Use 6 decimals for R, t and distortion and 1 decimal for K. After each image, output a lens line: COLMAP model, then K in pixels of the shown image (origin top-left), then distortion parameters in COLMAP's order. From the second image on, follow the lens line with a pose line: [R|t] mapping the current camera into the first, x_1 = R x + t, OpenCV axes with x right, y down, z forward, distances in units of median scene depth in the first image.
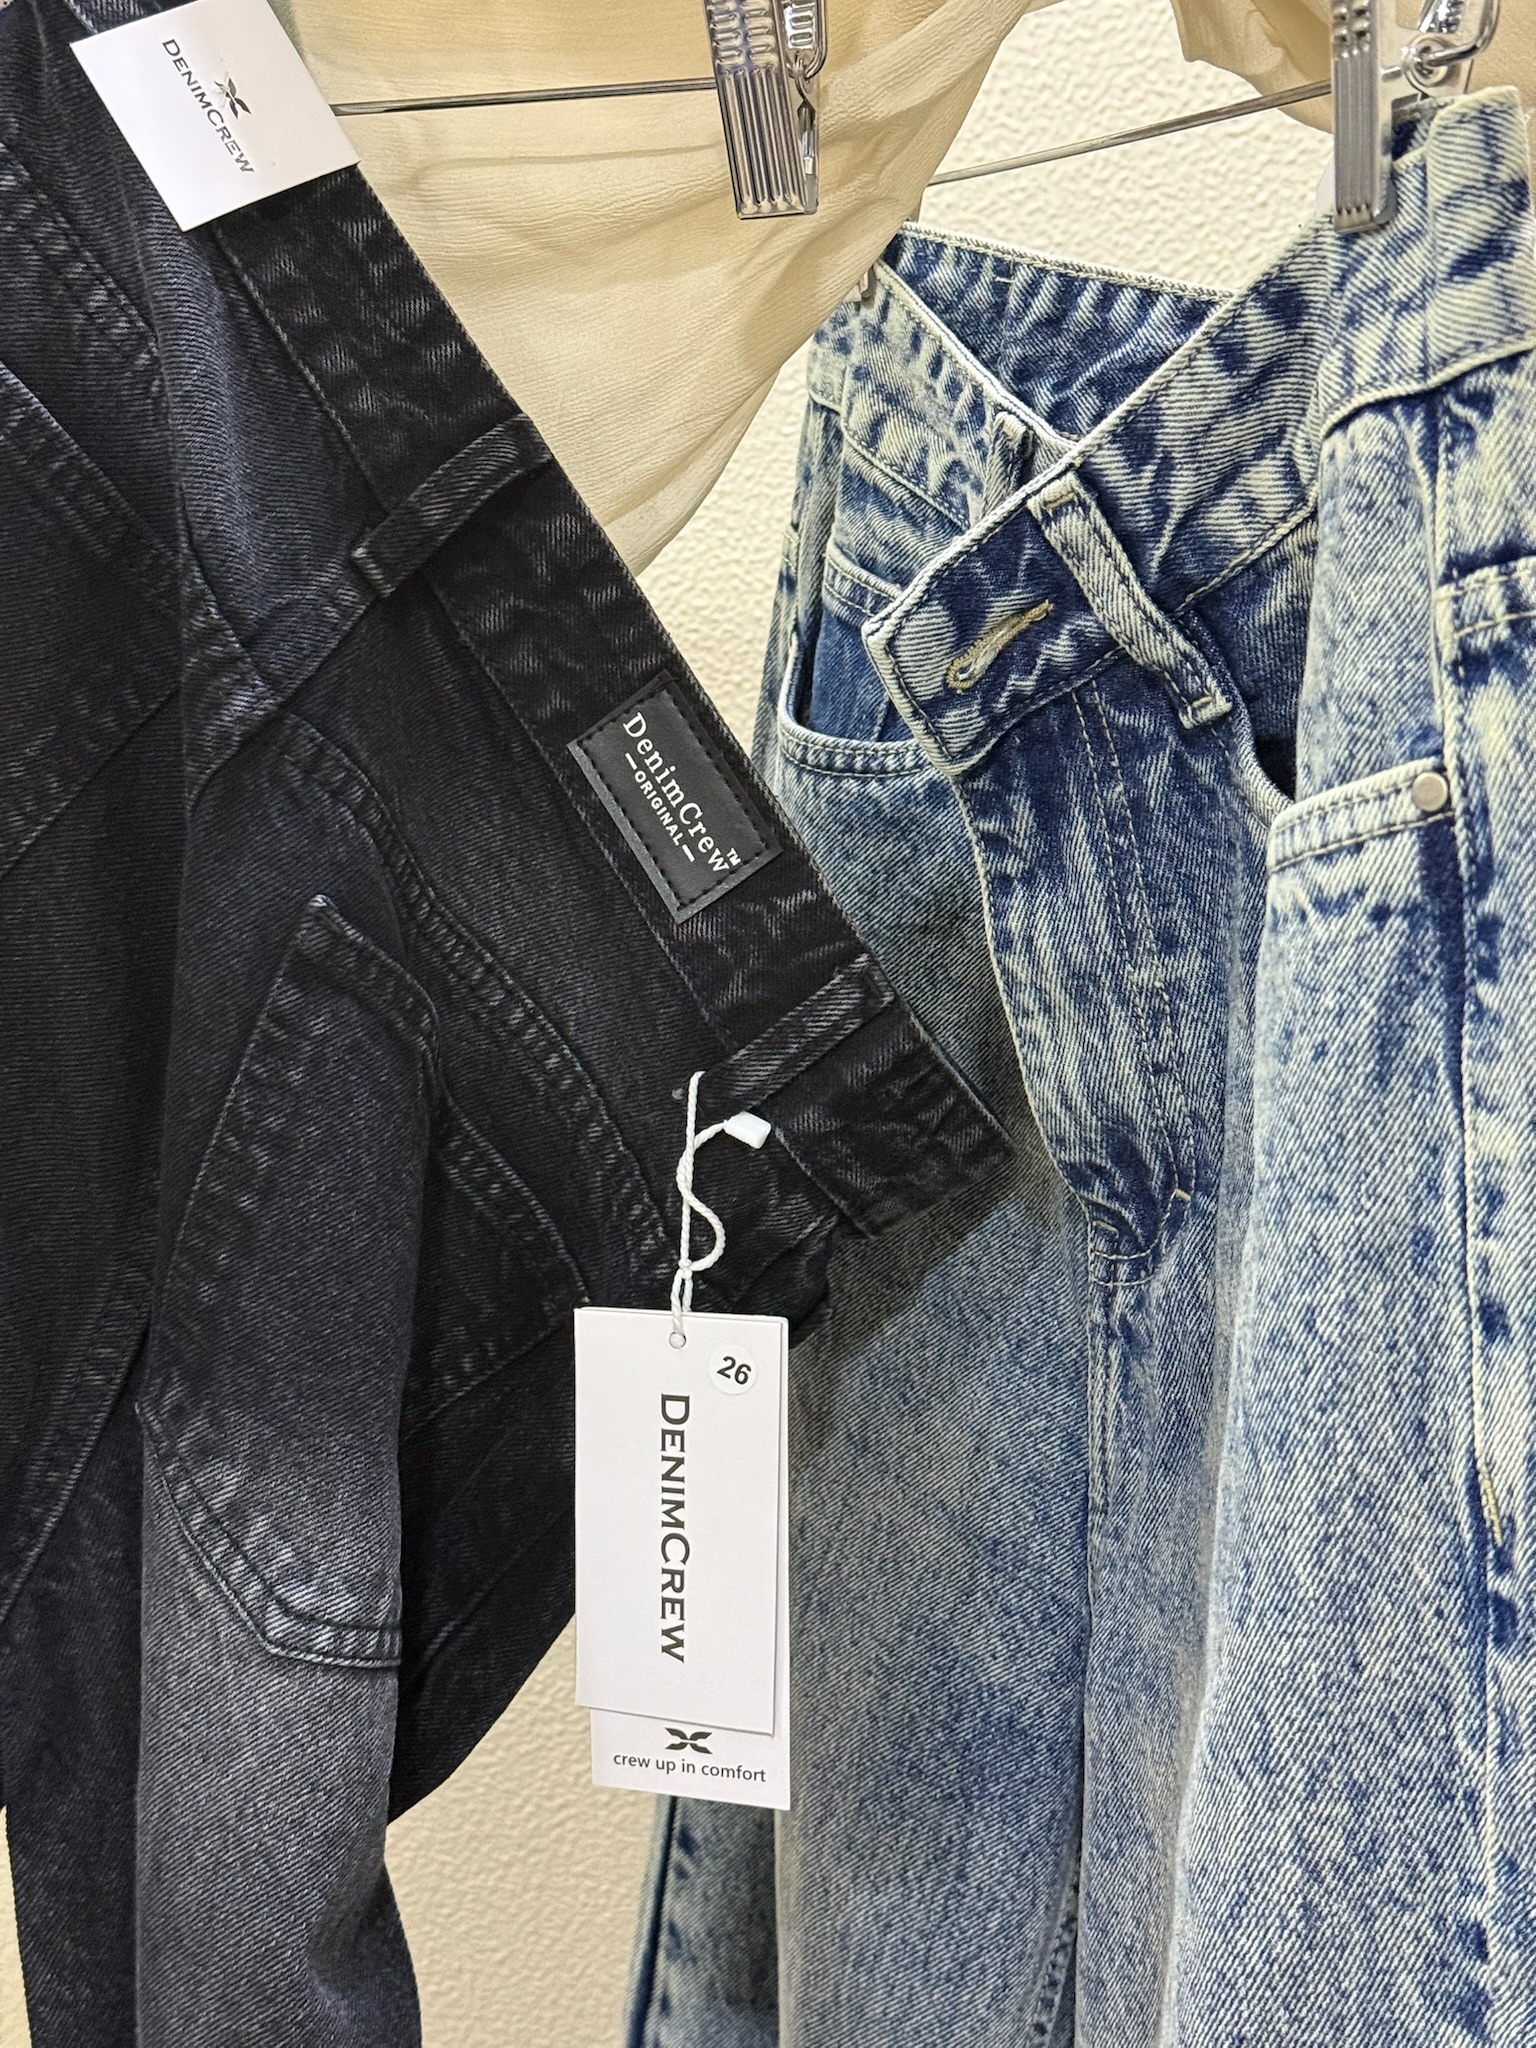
lens RADIAL K [[2875.9, 0, 768.1], [0, 2875.9, 1026.2], [0, 0, 1]] dist [0.086270, 0.000000]
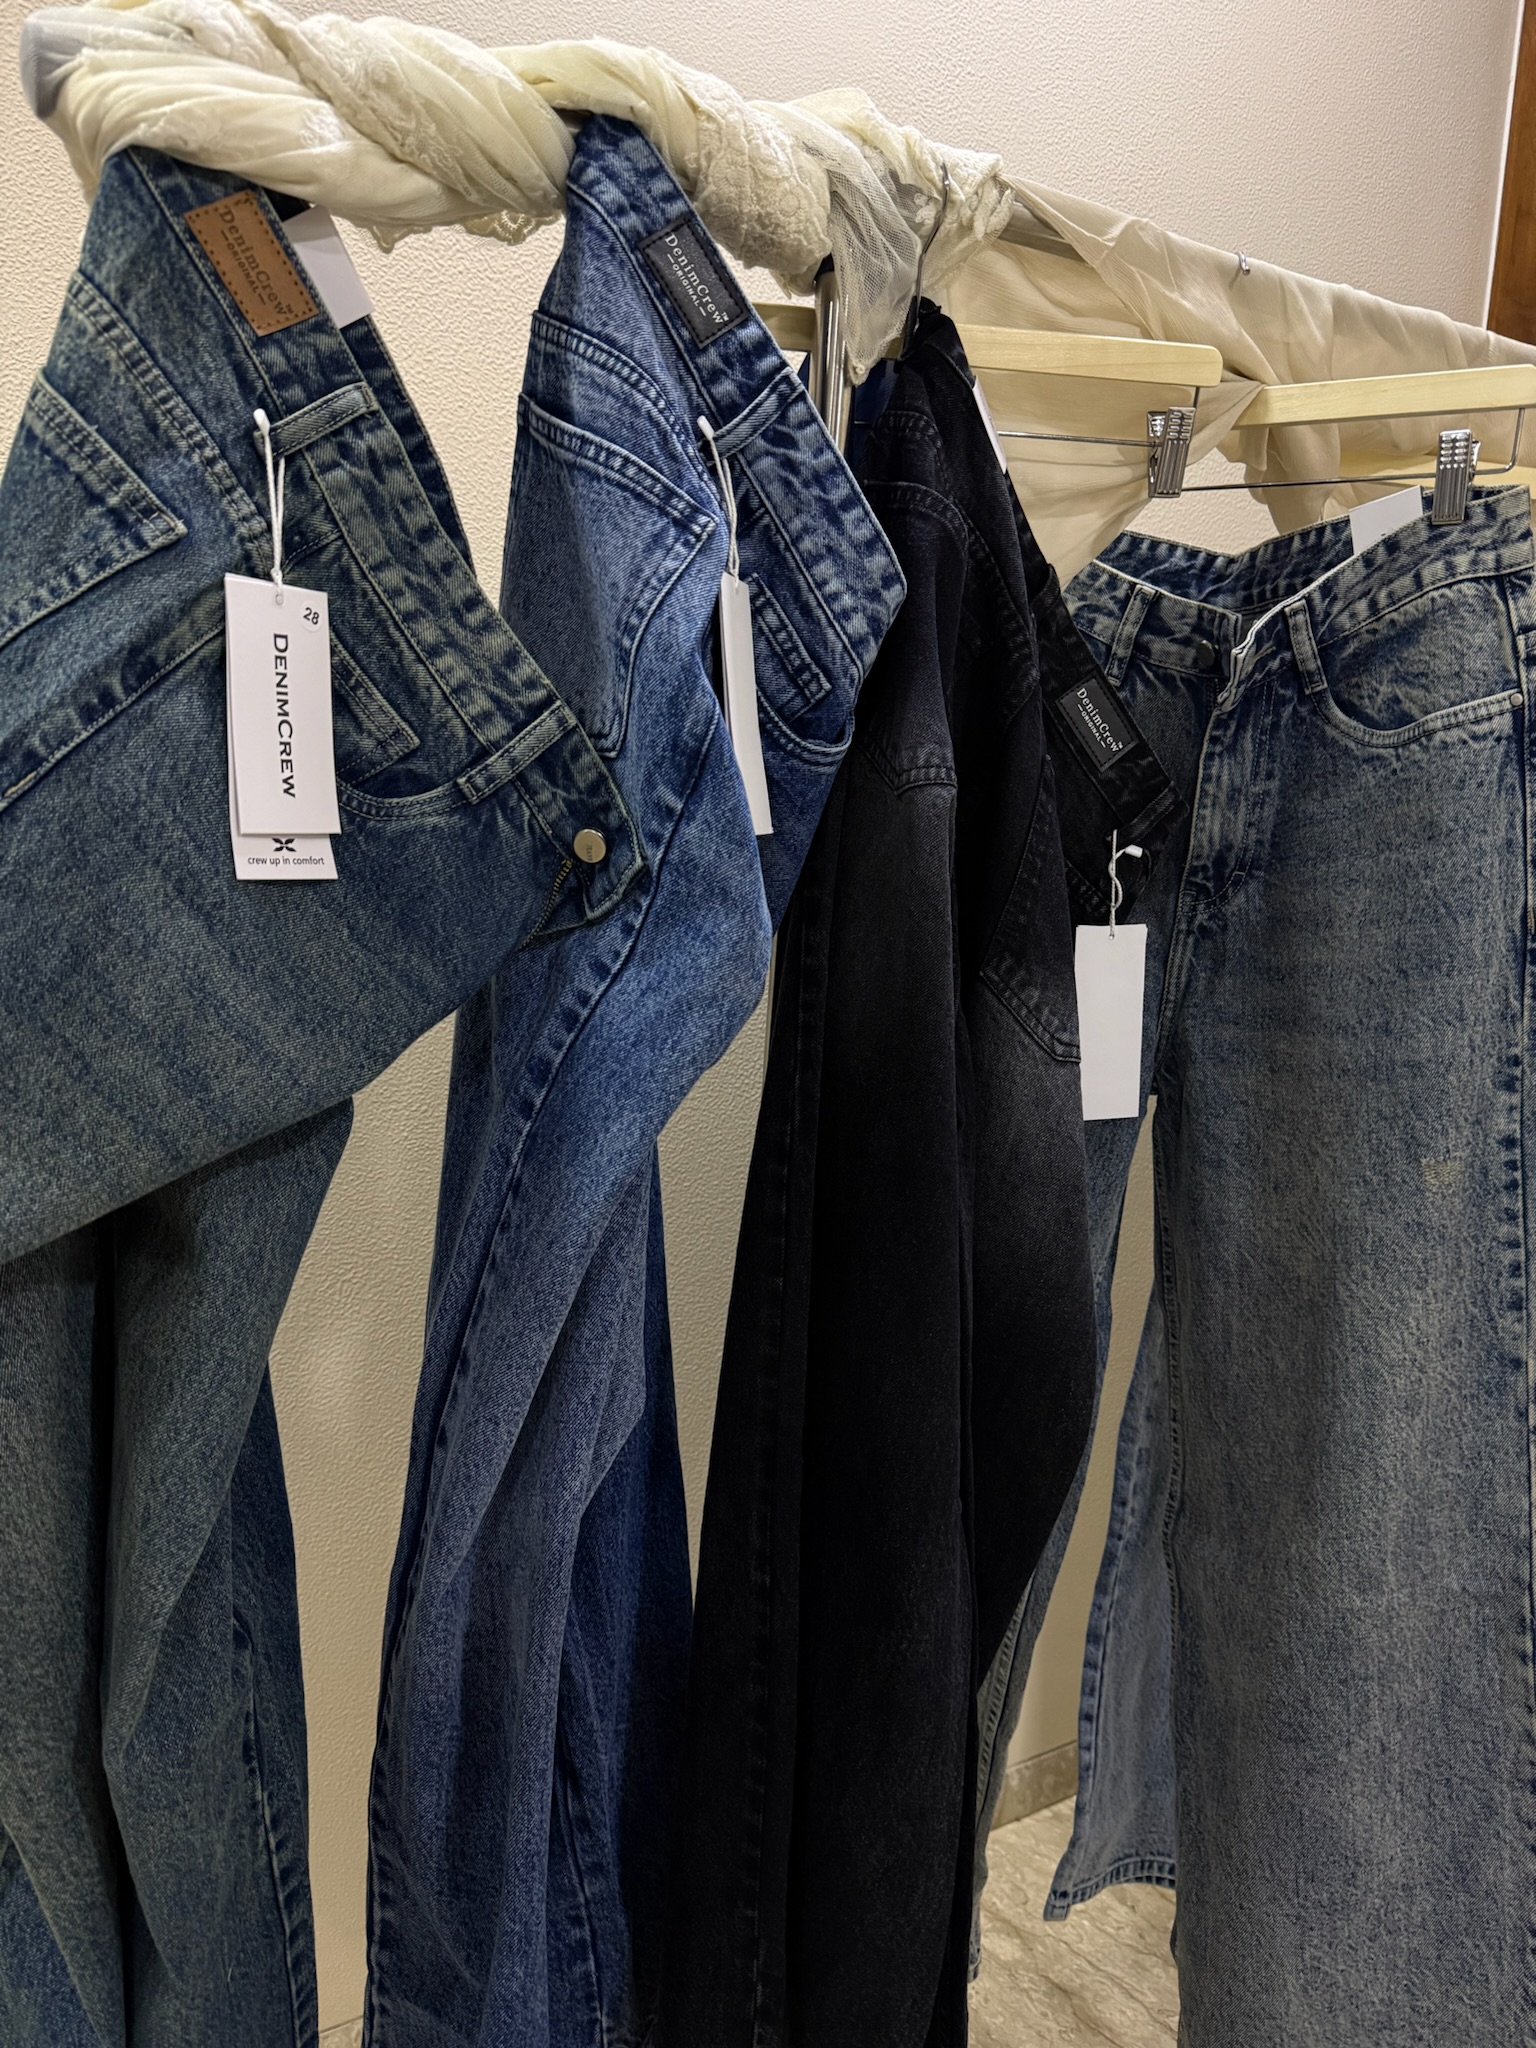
lens RADIAL K [[1428.3, 0, 767.6], [0, 1428.3, 1023.7], [0, 0, 1]] dist [-0.009605, -0.001957]
pose [[0.794274, -0.082854, 0.601884, -1.194398], [0.072121, 0.996511, 0.042003, 0.127629], [-0.603264, 0.010047, 0.797479, 0.206487]]
